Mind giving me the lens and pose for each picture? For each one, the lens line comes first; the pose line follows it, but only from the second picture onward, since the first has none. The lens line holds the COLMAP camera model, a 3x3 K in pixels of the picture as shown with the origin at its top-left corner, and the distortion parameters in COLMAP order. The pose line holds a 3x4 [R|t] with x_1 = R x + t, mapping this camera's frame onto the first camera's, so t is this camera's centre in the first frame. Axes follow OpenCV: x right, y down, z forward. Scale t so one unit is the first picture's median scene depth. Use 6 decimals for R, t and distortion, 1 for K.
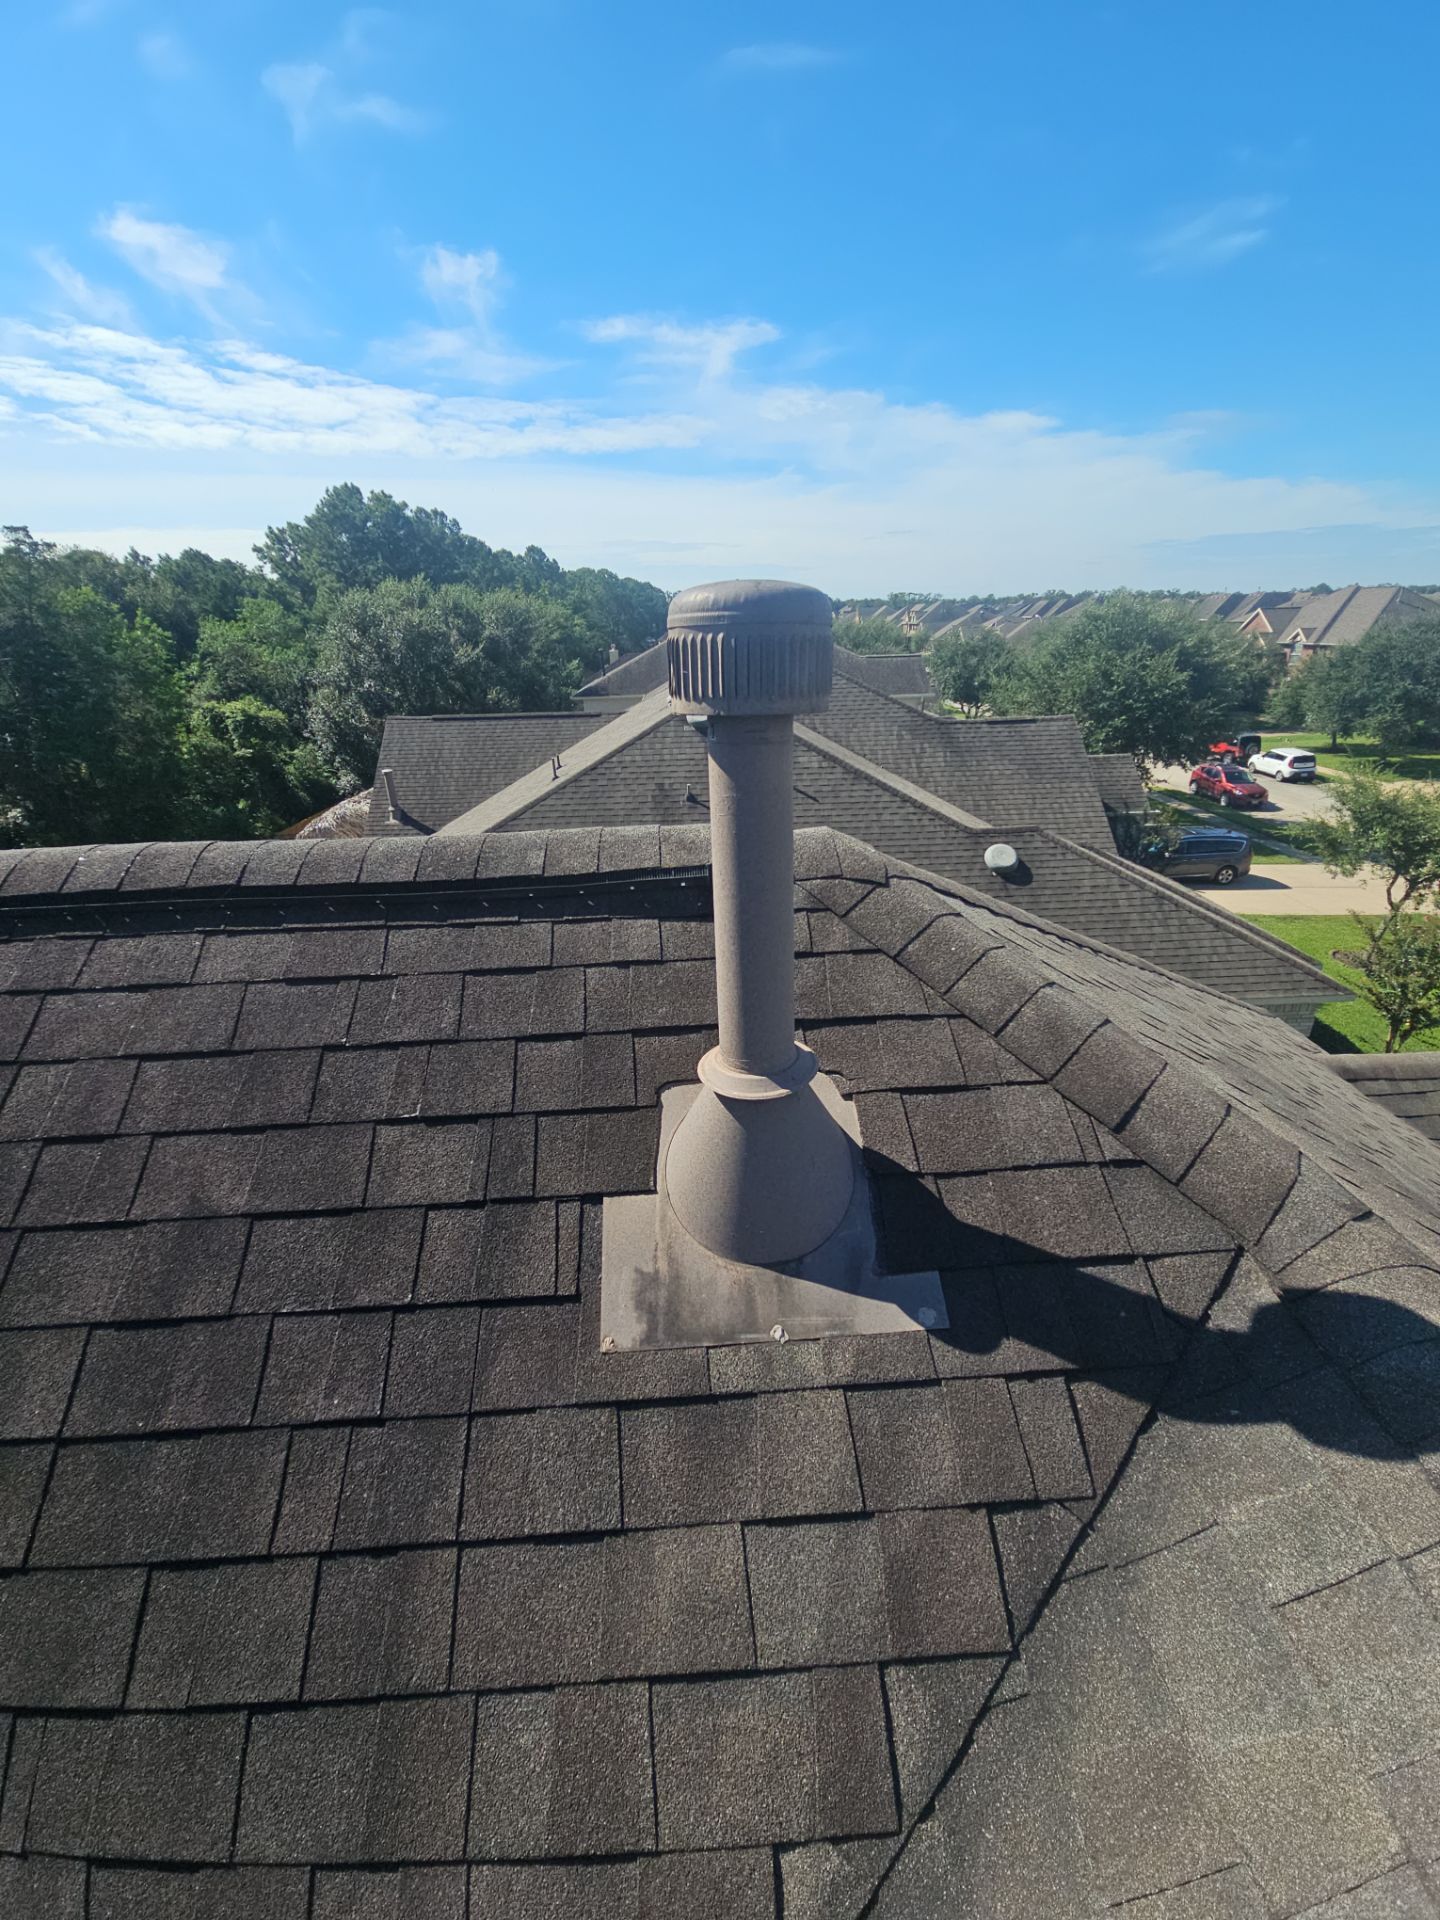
lens RADIAL K [[772.0, 0, 724.2], [0, 772.0, 951.9], [0, 0, 1]] dist [-0.001998, -0.000067]
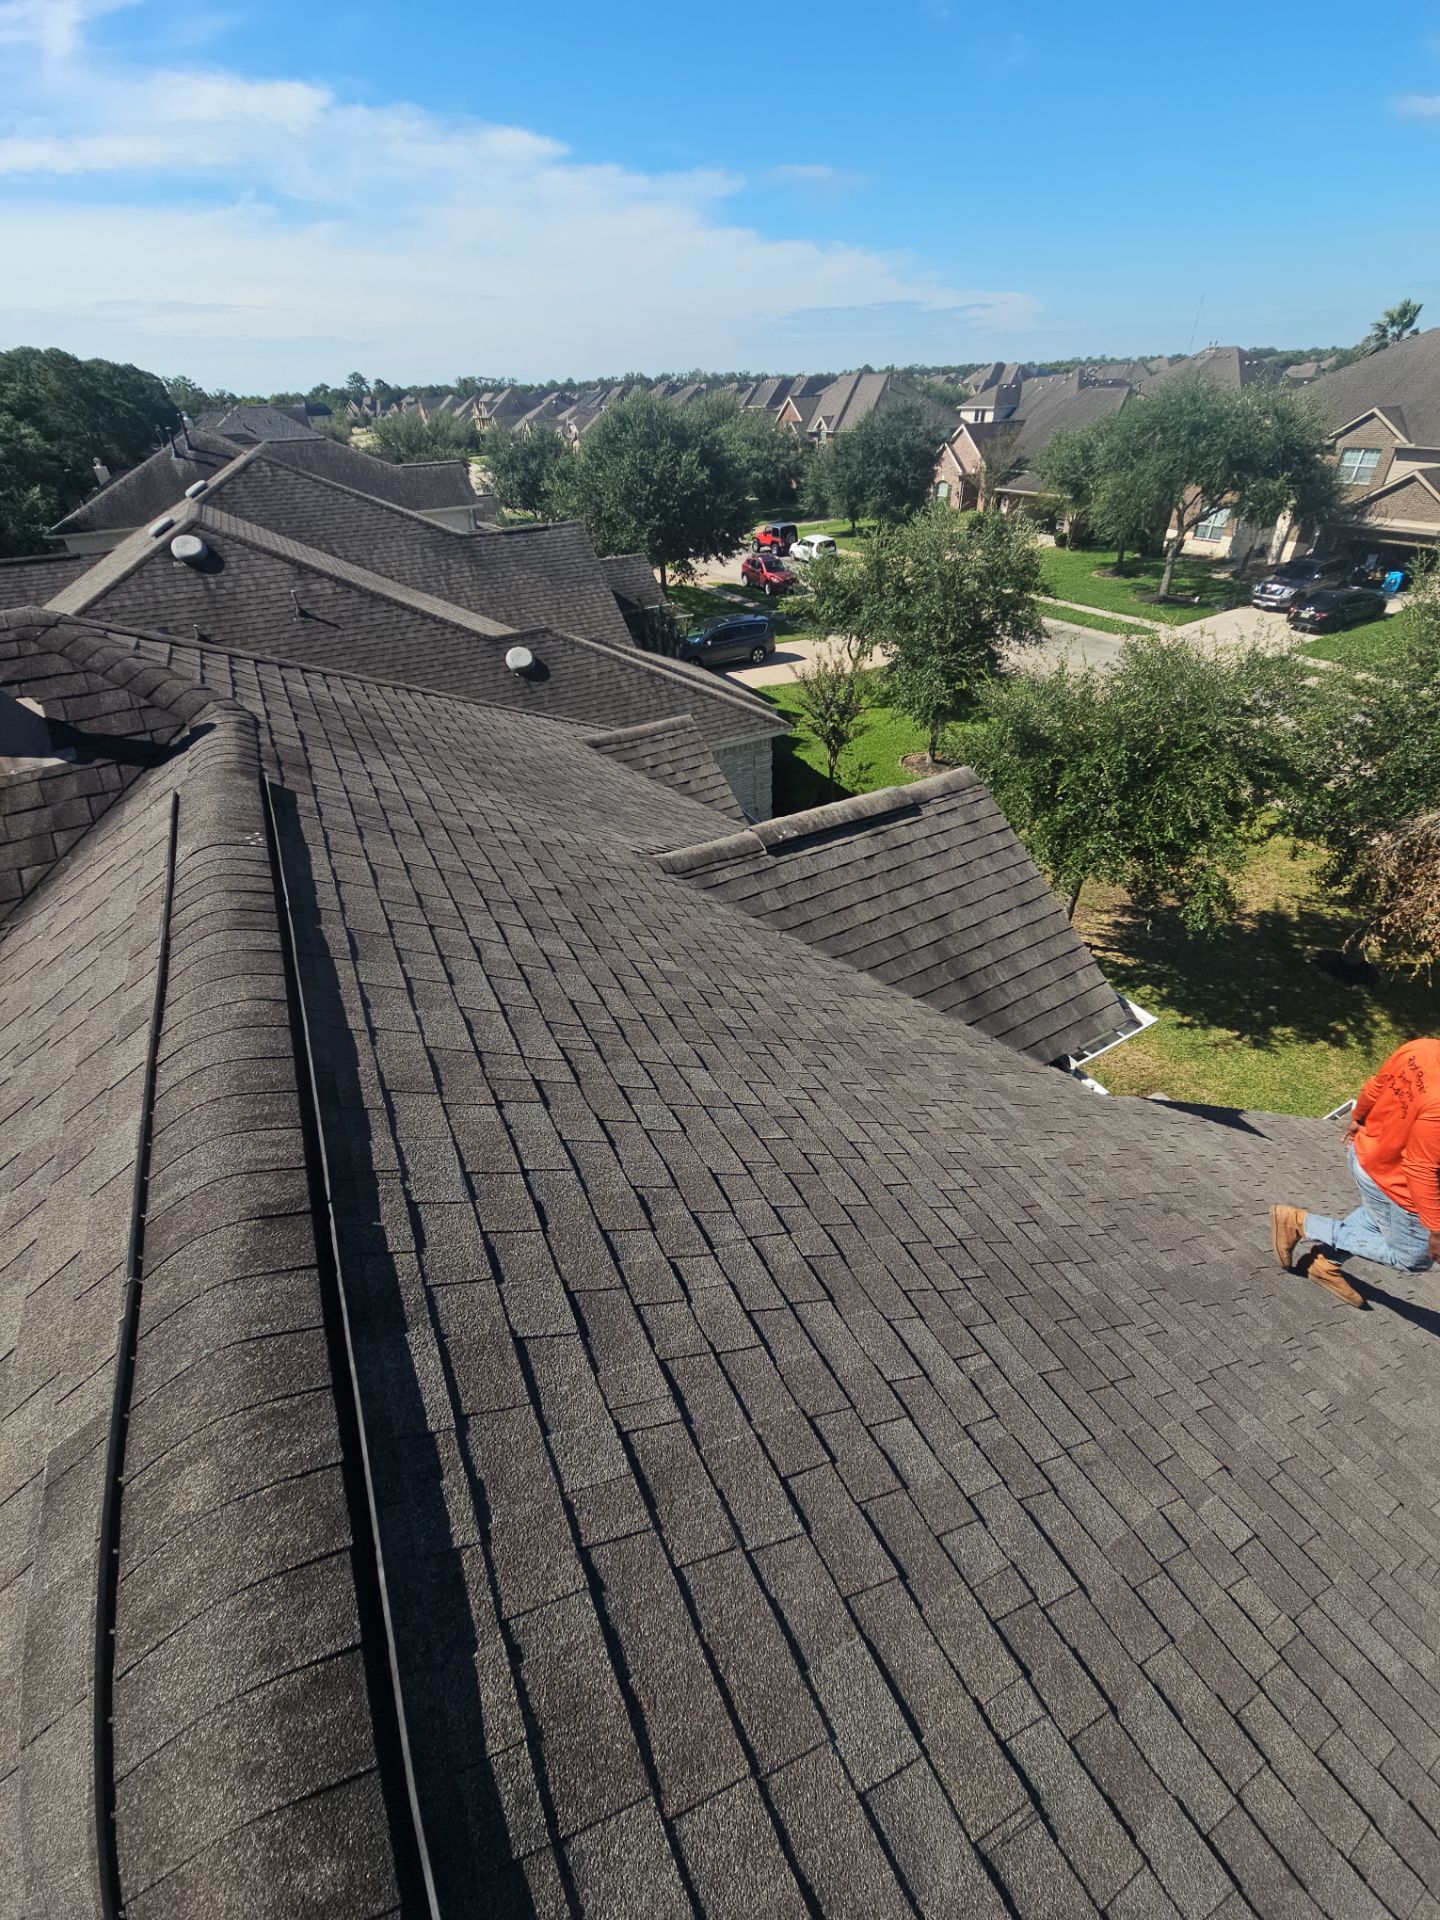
lens RADIAL K [[774.4, 0, 719.3], [0, 774.4, 948.1], [0, 0, 1]] dist [-0.000190, 0.000118]
pose [[0.898578, -0.264039, 0.350487, 0.043908], [0.188946, 0.953690, 0.234040, 0.031983], [-0.396051, -0.144080, 0.906854, -0.099602]]
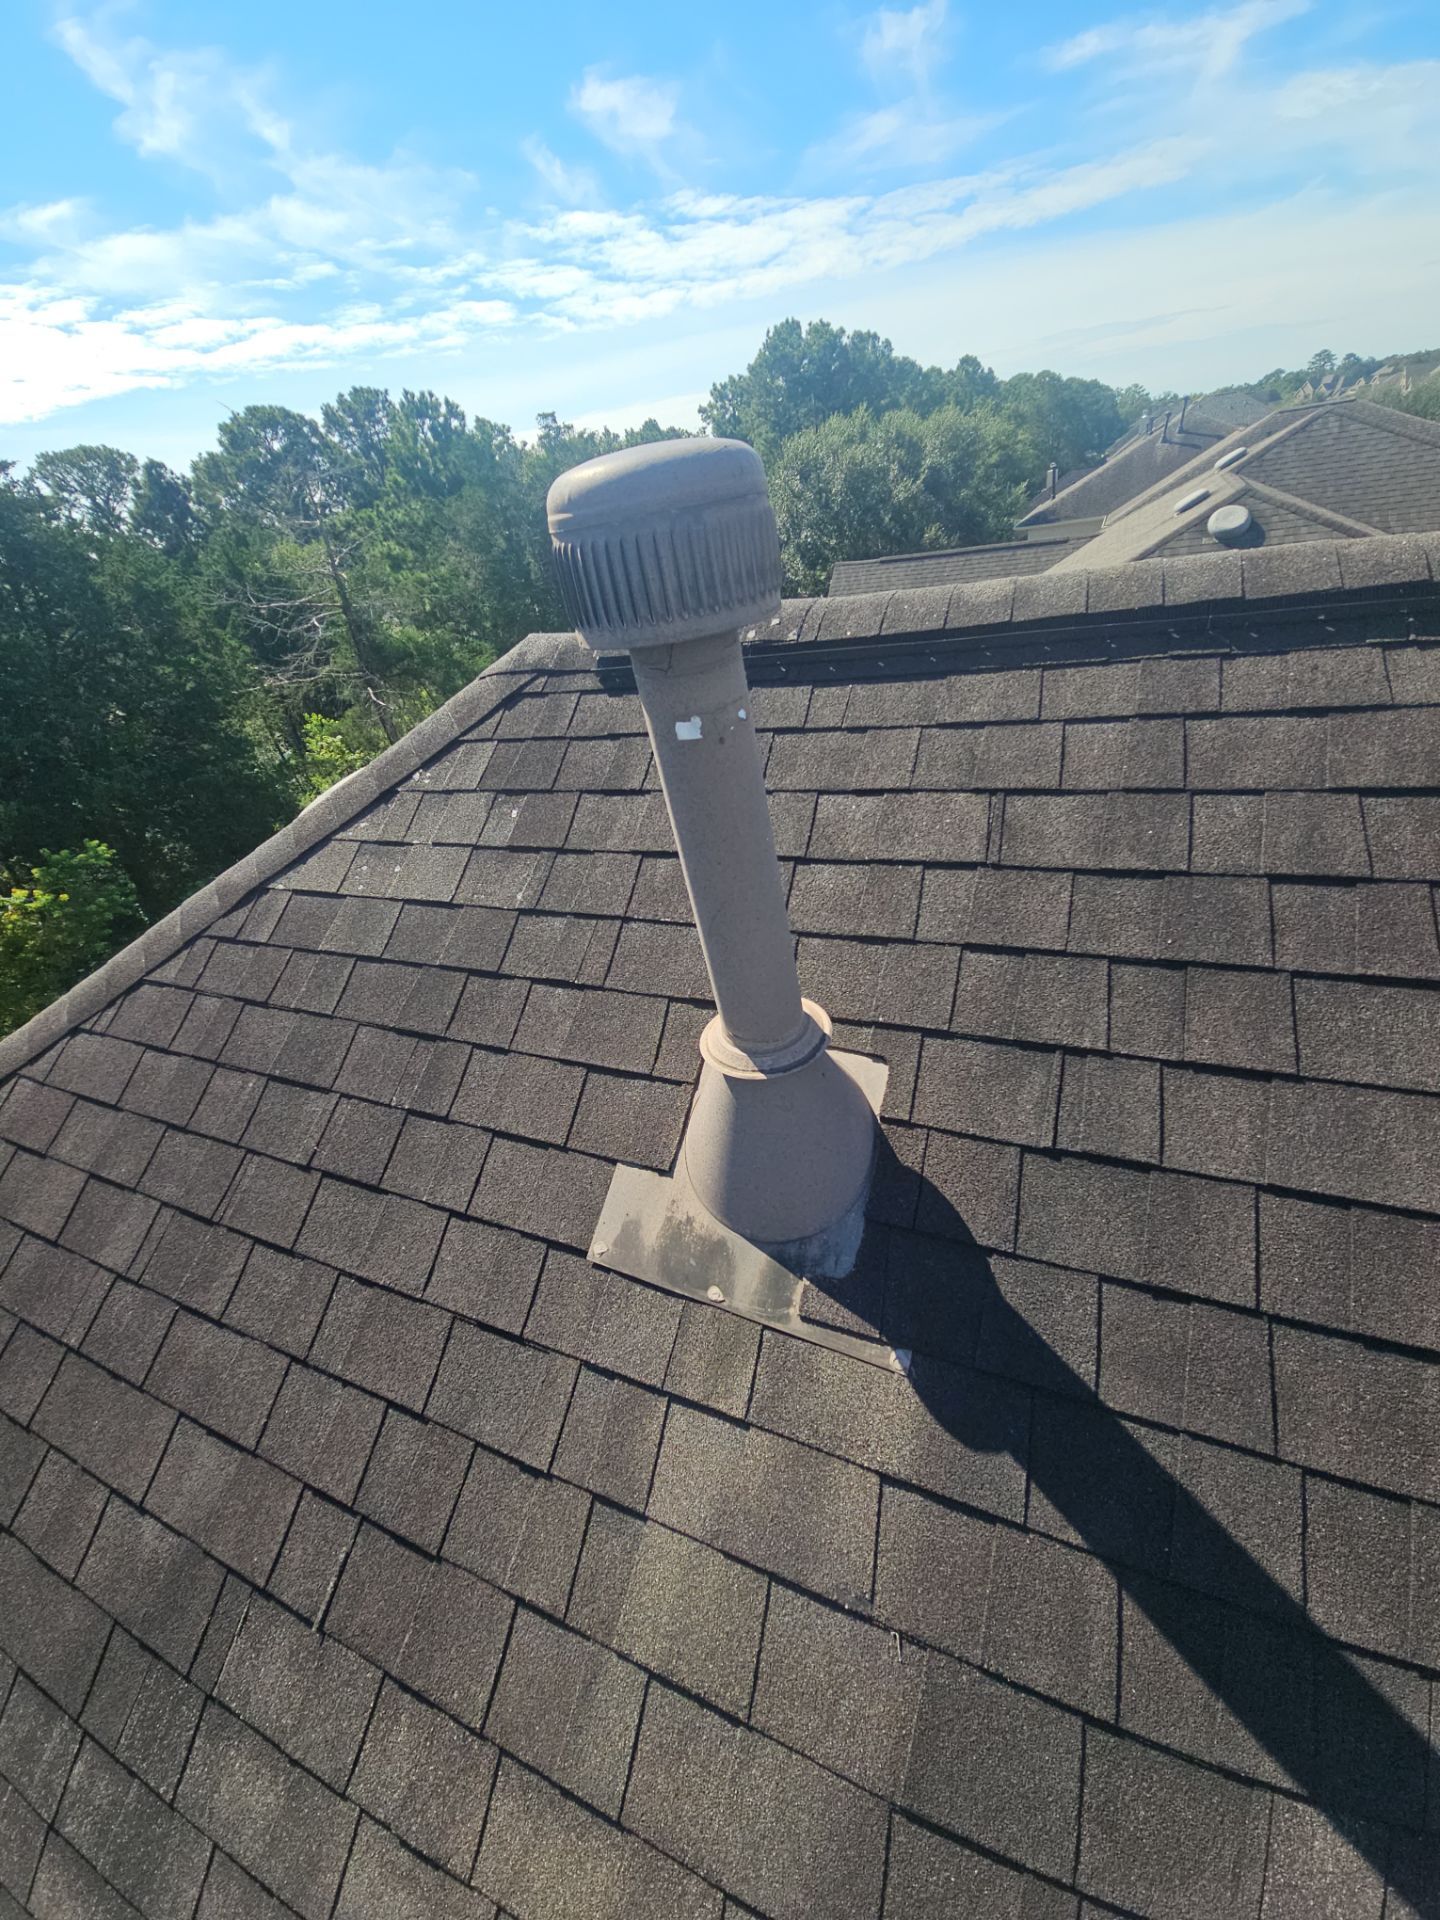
lens RADIAL K [[767.1, 0, 727.0], [0, 767.1, 945.7], [0, 0, 1]] dist [0.002410, -0.000422]
pose [[0.888553, 0.135462, -0.438319, -0.038708], [-0.061505, 0.981962, 0.178793, 0.007664], [0.454632, -0.131909, 0.880857, -0.000862]]
